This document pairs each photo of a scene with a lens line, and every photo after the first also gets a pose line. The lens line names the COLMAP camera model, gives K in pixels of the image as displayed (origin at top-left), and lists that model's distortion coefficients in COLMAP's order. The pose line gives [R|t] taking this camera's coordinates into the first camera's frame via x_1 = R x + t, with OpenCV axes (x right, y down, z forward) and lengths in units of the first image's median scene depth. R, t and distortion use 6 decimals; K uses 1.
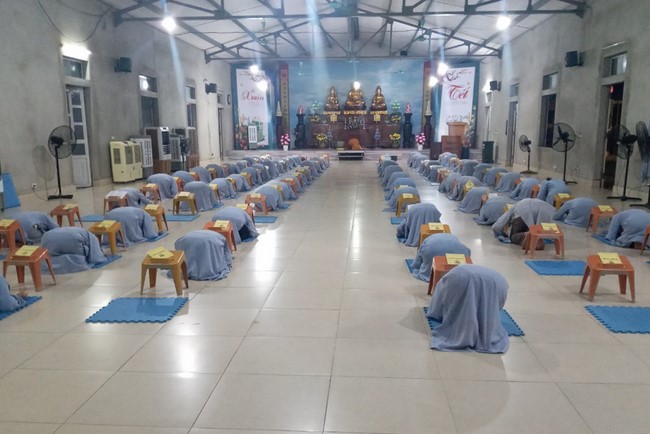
lens RADIAL K [[538.1, 0, 327.2], [0, 538.1, 247.9], [0, 0, 1]] dist [-0.008558, -0.008436]
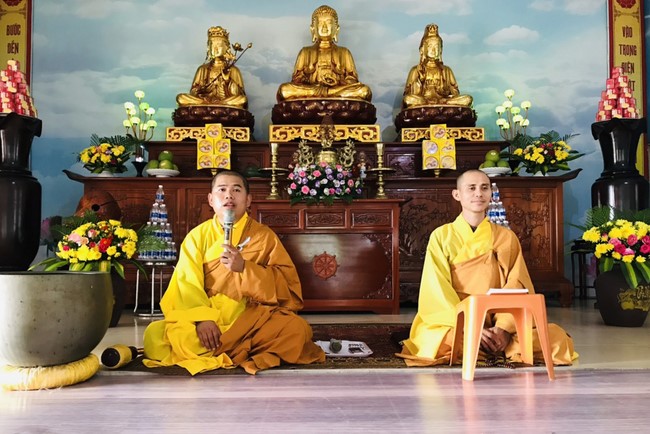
lens RADIAL K [[538.1, 0, 327.2], [0, 538.1, 247.9], [0, 0, 1]] dist [-0.008558, -0.008436]
pose [[0.995639, 0.004663, 0.093168, 0.034668], [0.016776, 0.973516, -0.228001, -0.166384], [-0.091764, 0.228570, 0.969193, 0.823939]]
